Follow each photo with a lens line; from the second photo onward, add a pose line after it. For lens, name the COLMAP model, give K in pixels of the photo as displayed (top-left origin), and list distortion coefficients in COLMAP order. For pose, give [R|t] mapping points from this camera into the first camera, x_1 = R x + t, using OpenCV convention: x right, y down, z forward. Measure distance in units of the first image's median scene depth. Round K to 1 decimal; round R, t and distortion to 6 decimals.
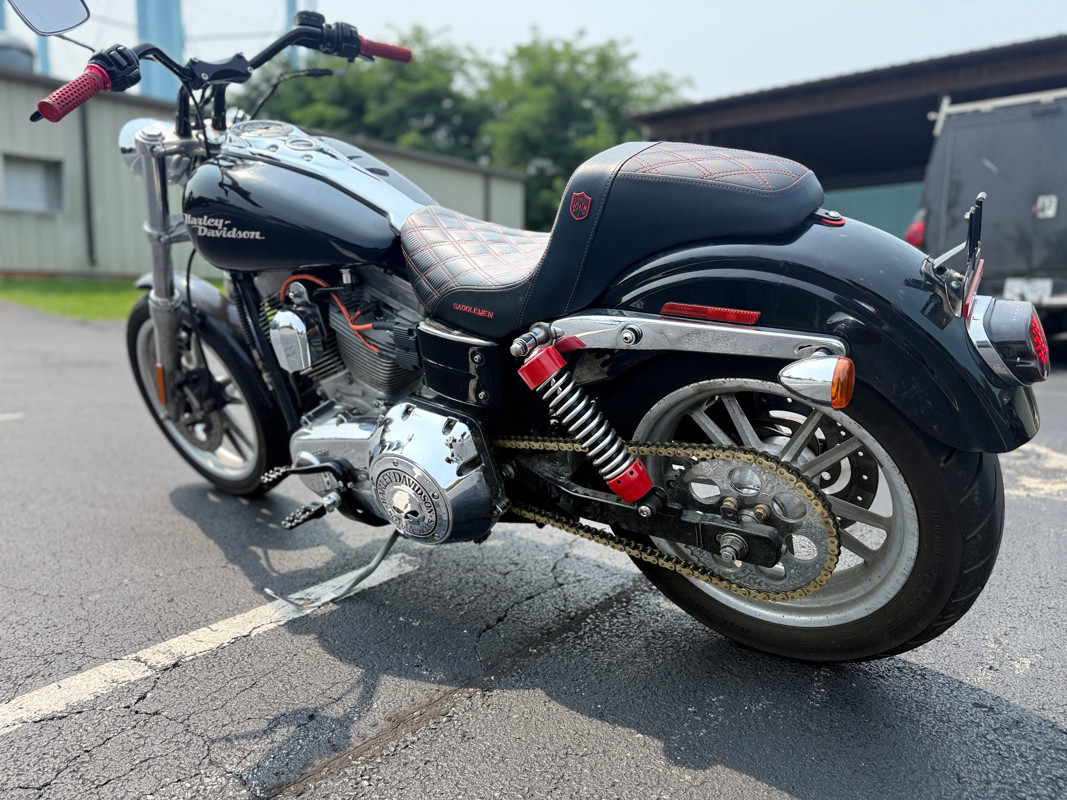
lens RADIAL K [[754.7, 0, 538.6], [0, 754.7, 403.2], [0, 0, 1]] dist [0.043969, -0.055413]
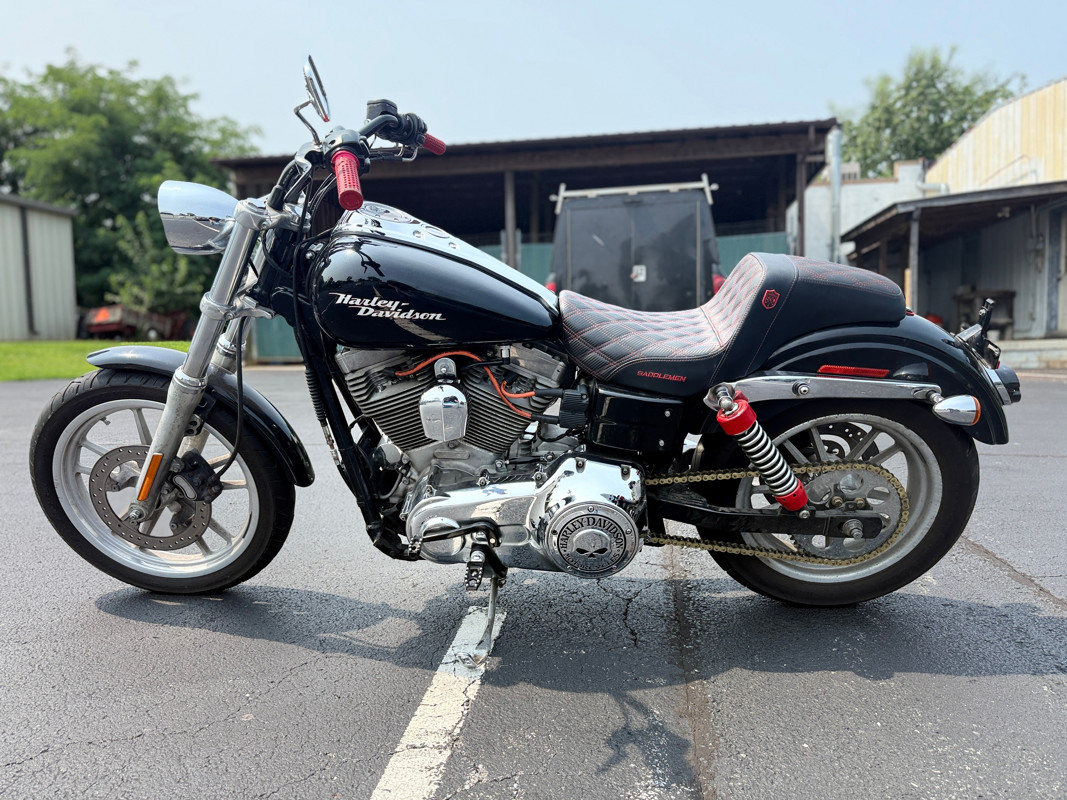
lens RADIAL K [[740.1, 0, 527.6], [0, 740.1, 416.9], [0, 0, 1]] dist [0.075076, -0.083837]
pose [[0.846954, -0.079165, 0.525739, -0.570063], [0.100123, 0.994909, -0.011484, -0.038821], [-0.522154, 0.062365, 0.850568, 0.038821]]
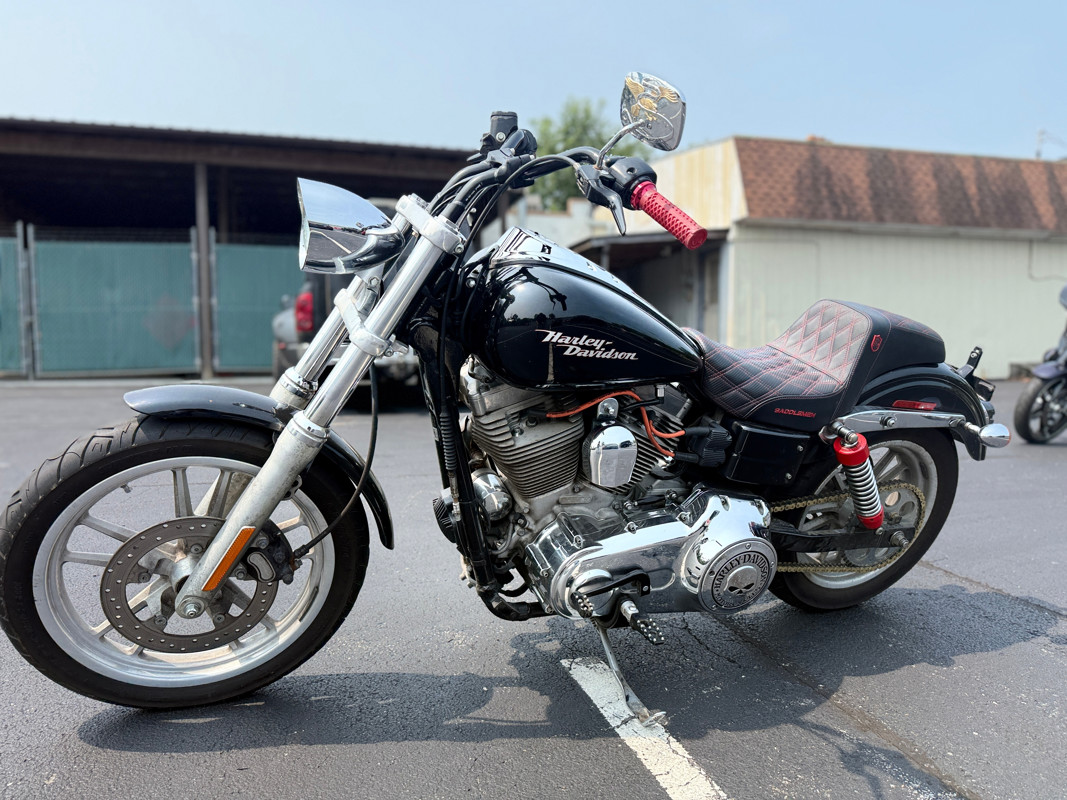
lens RADIAL K [[754.7, 0, 538.6], [0, 754.7, 403.2], [0, 0, 1]] dist [0.043969, -0.055413]
pose [[0.533219, -0.073897, 0.842744, -0.891134], [0.127283, 0.991846, 0.006437, -0.125746], [-0.836347, 0.103835, 0.538277, 0.395857]]
